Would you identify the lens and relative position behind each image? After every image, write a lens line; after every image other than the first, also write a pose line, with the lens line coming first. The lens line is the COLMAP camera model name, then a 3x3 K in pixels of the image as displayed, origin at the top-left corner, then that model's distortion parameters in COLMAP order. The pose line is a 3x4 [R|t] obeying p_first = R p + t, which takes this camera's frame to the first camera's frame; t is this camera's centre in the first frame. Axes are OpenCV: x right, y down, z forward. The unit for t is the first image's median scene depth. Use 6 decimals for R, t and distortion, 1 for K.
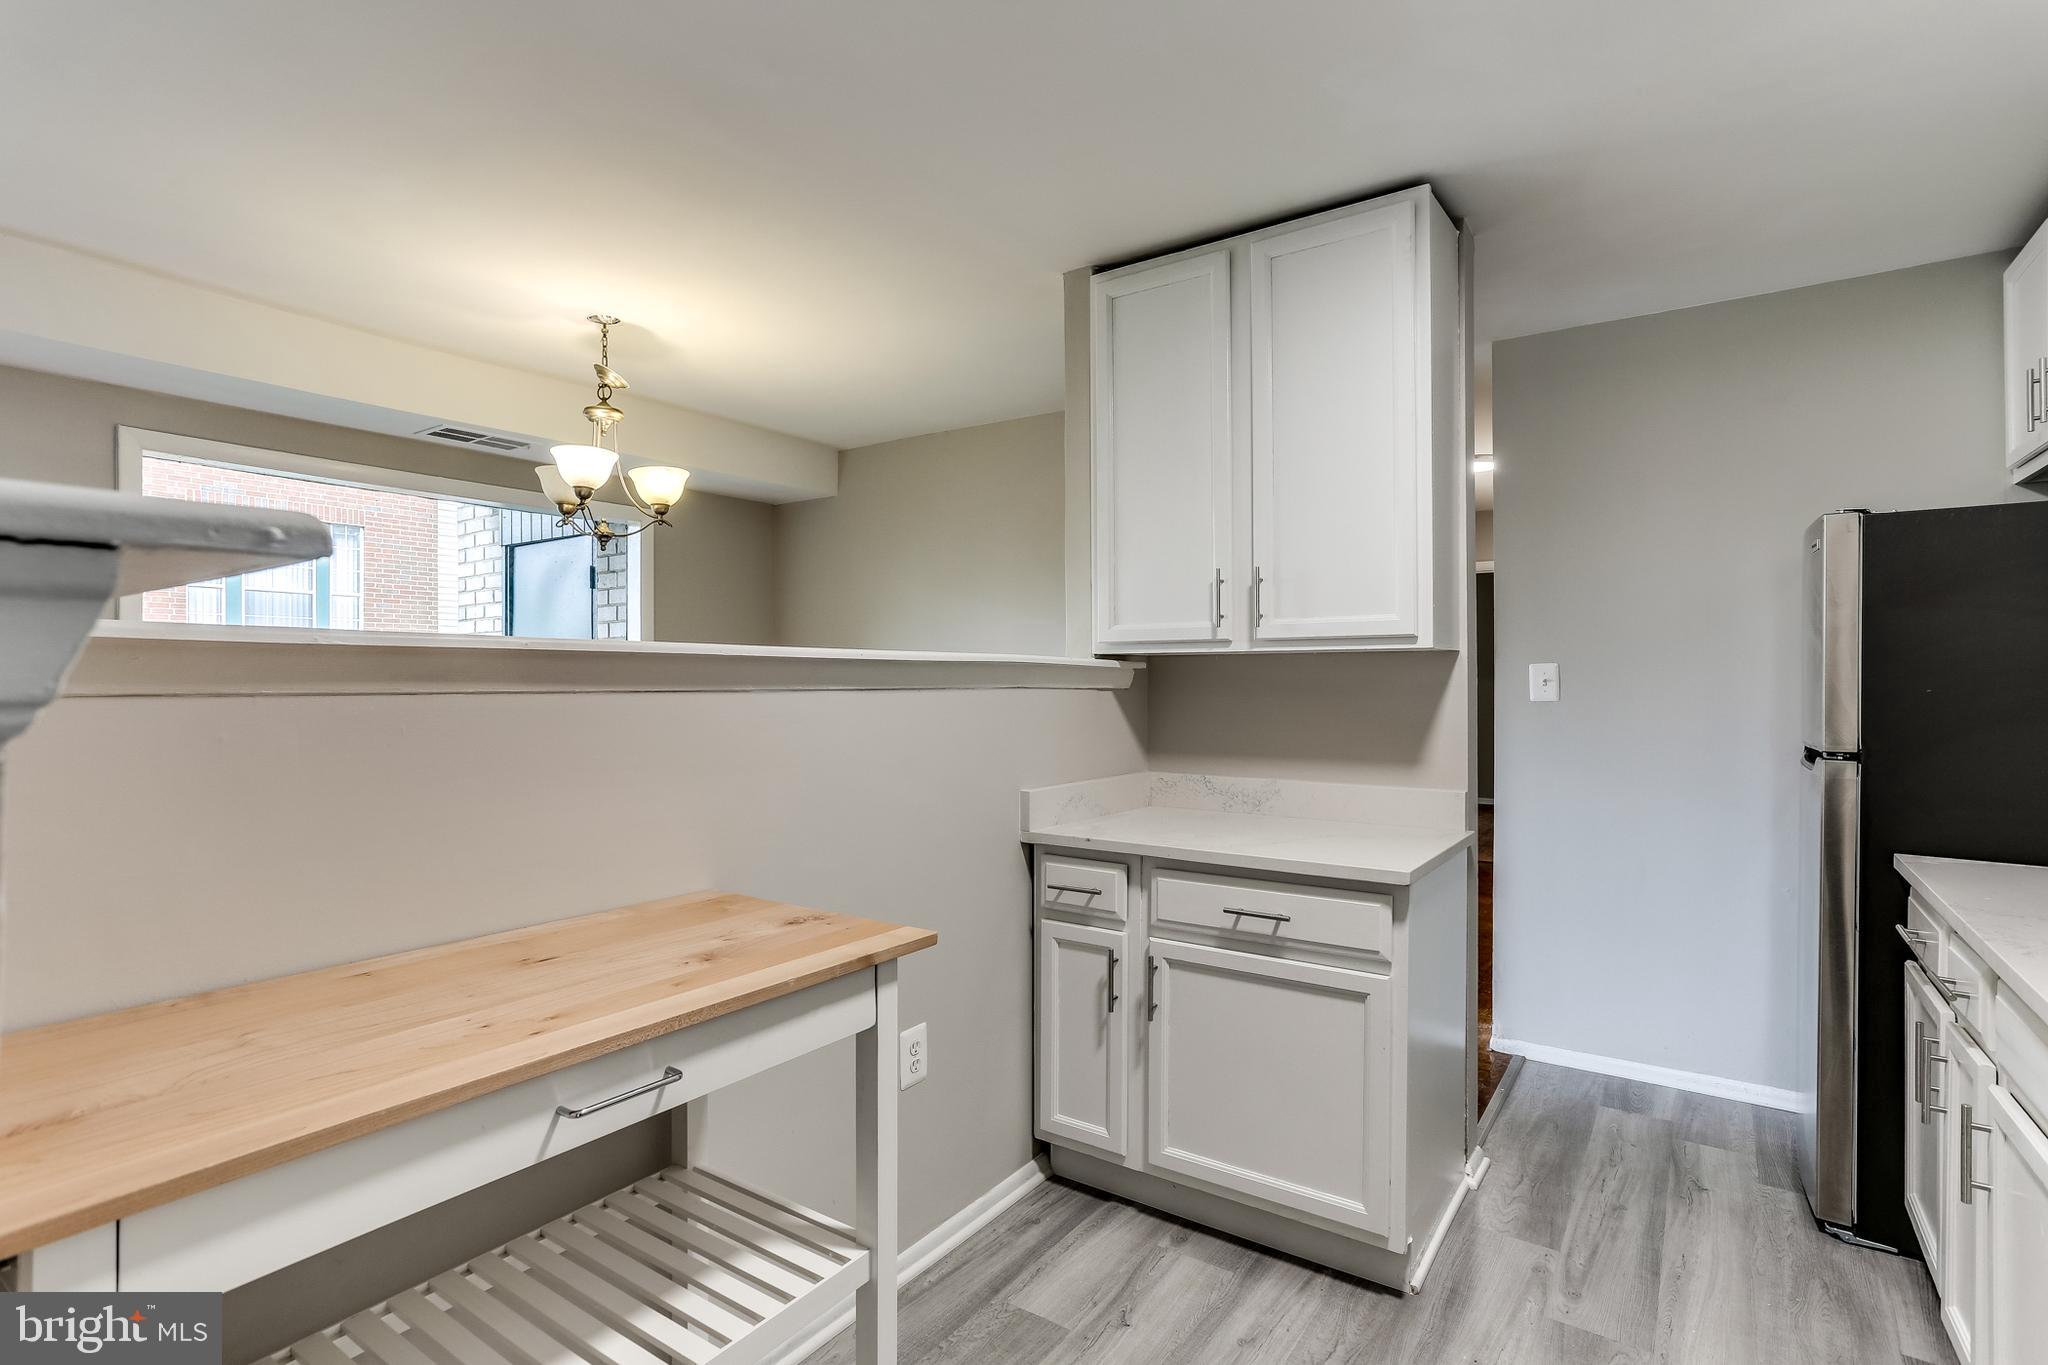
lens RADIAL K [[999.2, 0, 1016.2], [0, 999.2, 681.7], [0, 0, 1]] dist [-0.048145, 0.030924]
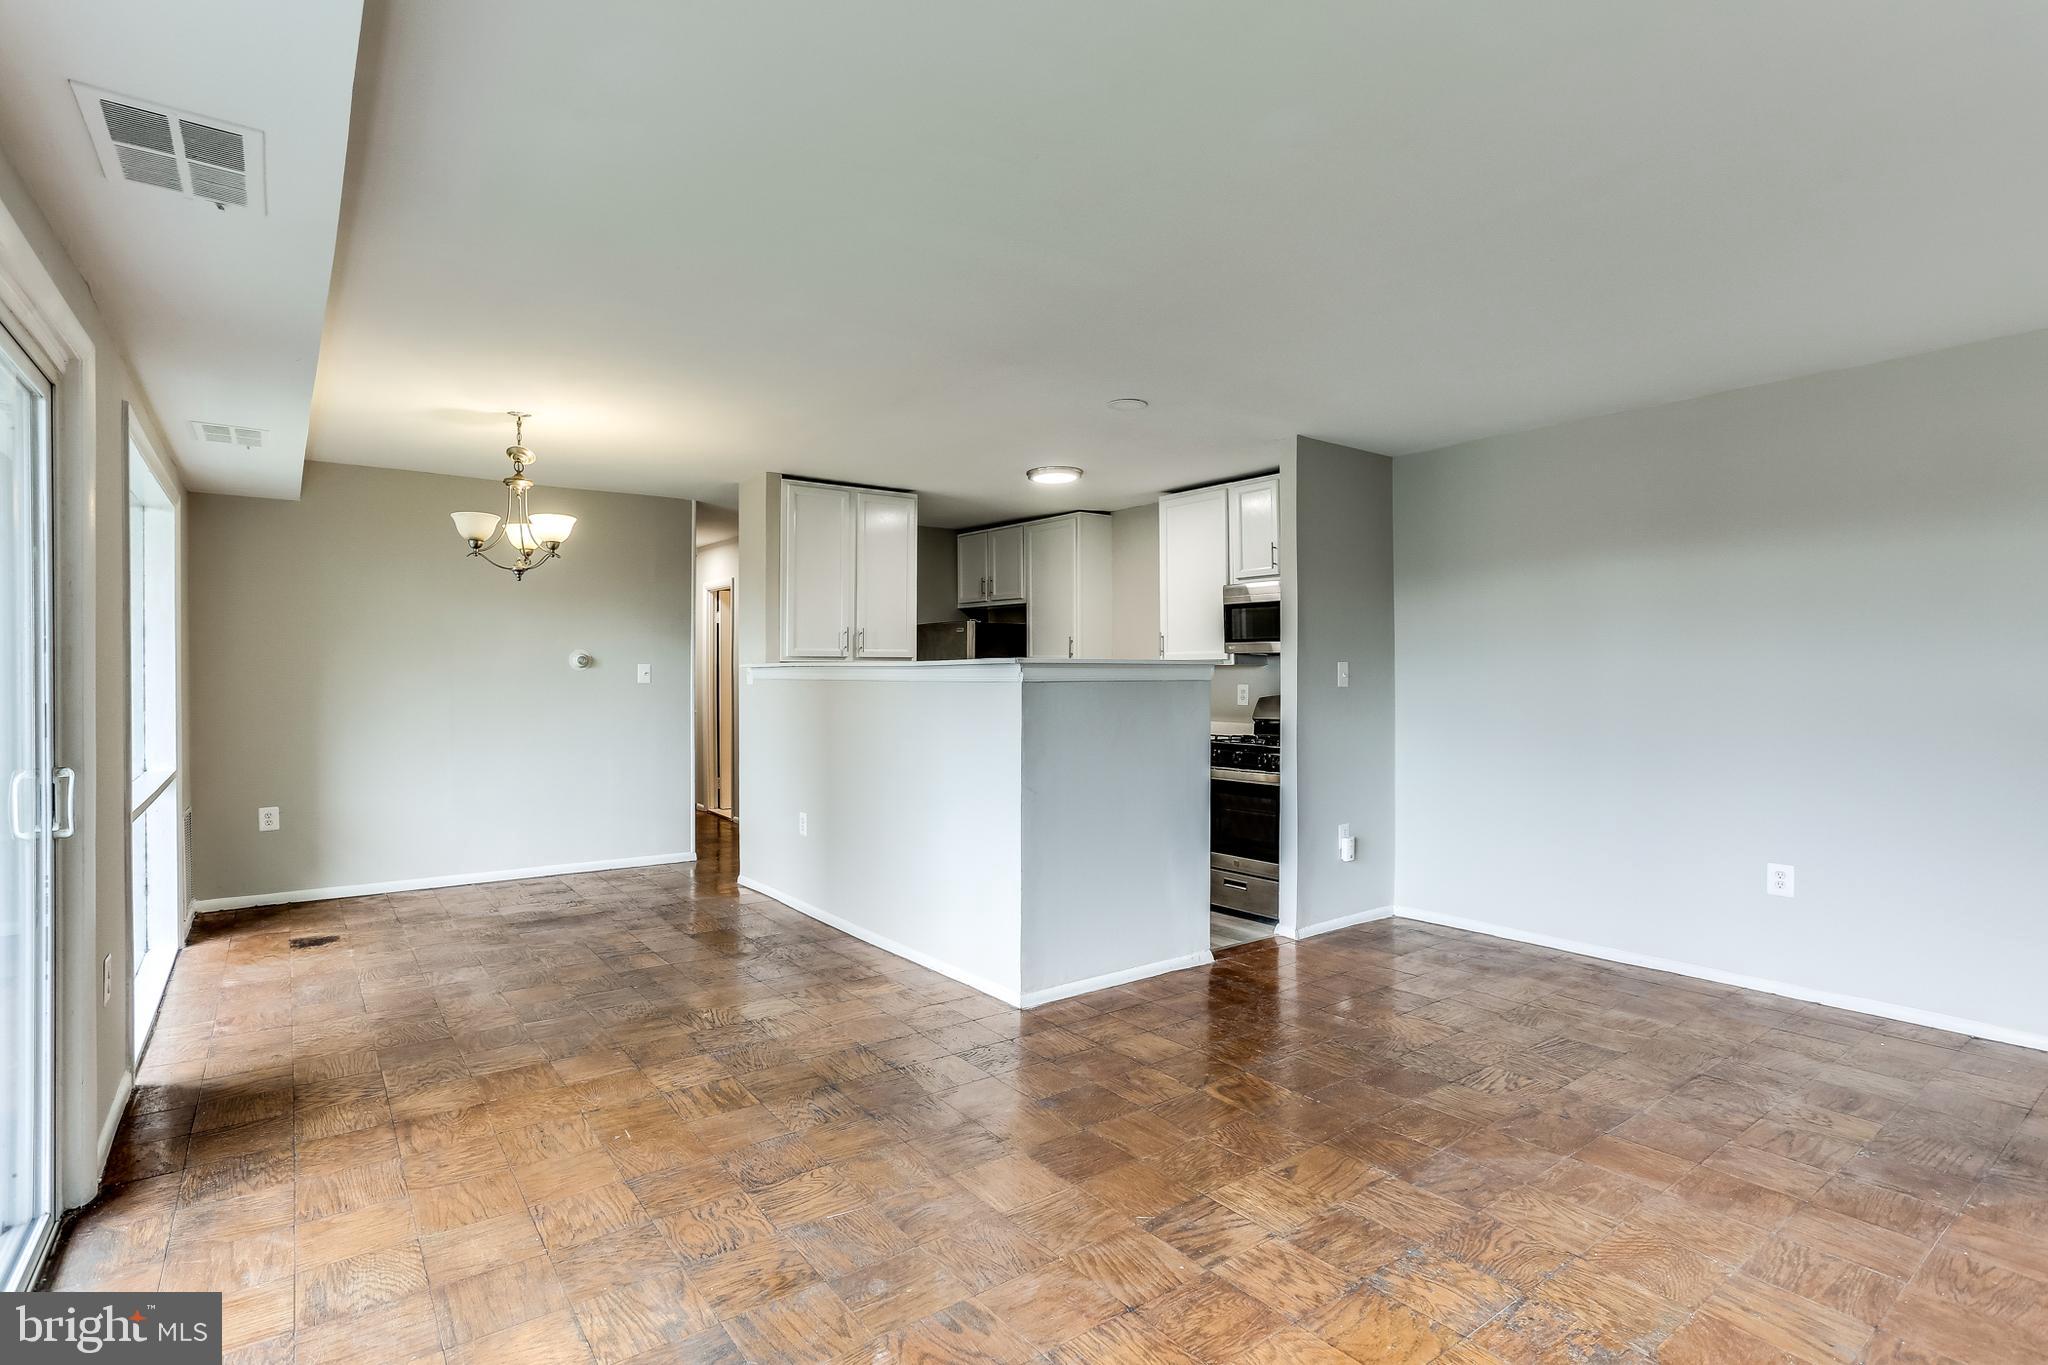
lens RADIAL K [[999.2, 0, 1016.2], [0, 999.2, 681.7], [0, 0, 1]] dist [-0.048145, 0.030924]
pose [[0.307235, -0.009225, 0.951589, -2.043754], [0.001414, 0.999956, 0.009238, -0.003809], [-0.951632, -0.001492, 0.307235, -0.120769]]
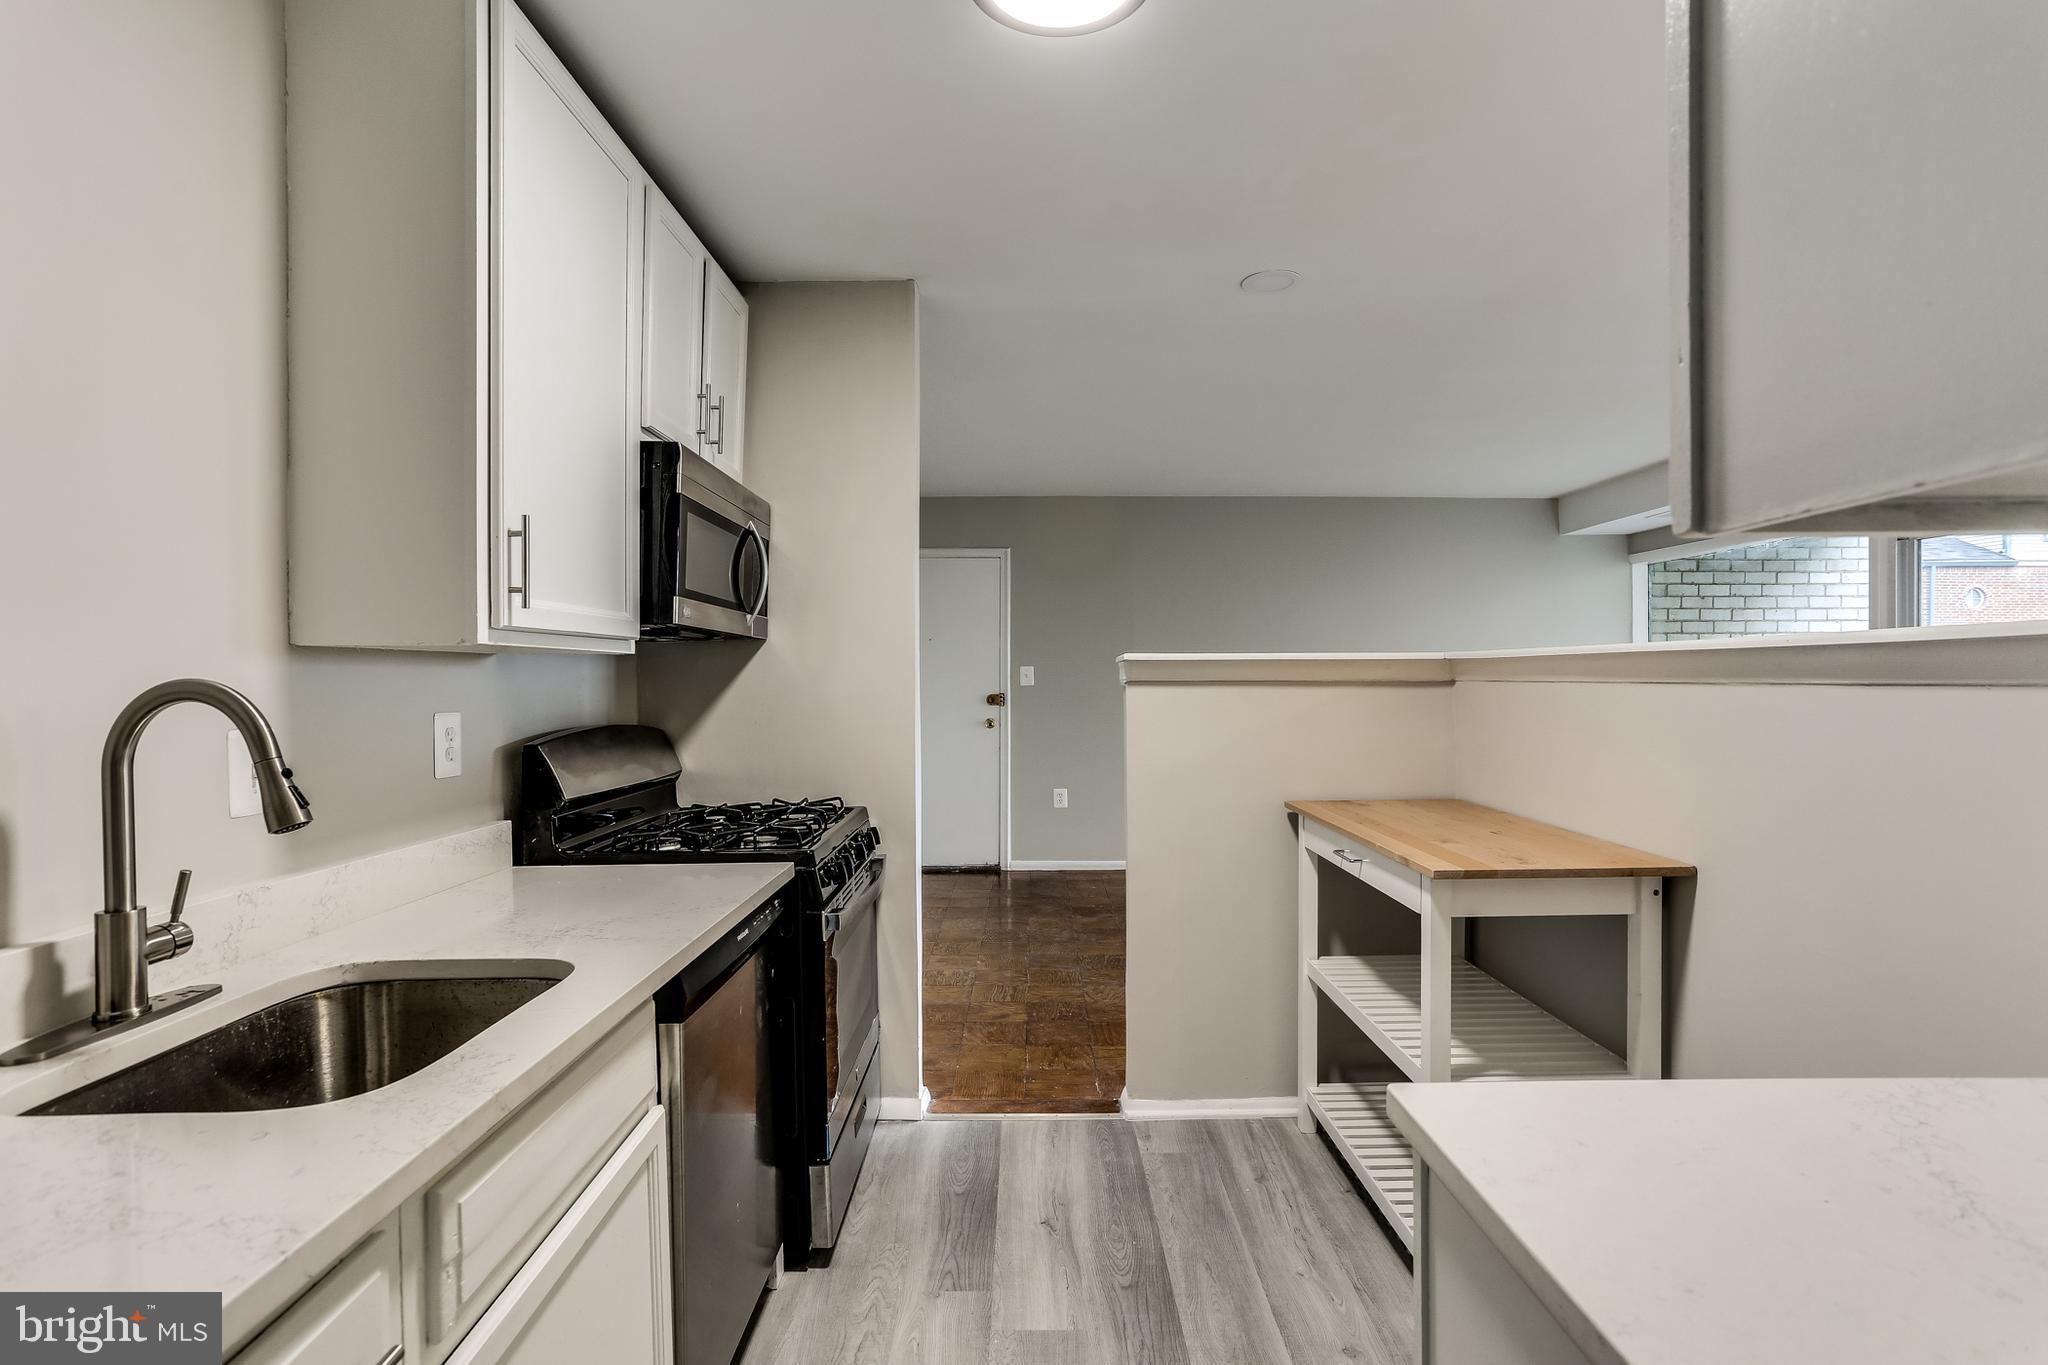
lens RADIAL K [[992.1, 0, 1019.2], [0, 992.1, 681.2], [0, 0, 1]] dist [-0.045600, 0.034306]
pose [[-0.819486, 0.005784, -0.573071, 0.659332], [0.004793, 0.999983, 0.003240, 0.000250], [0.573080, -0.000092, -0.819500, 1.051080]]
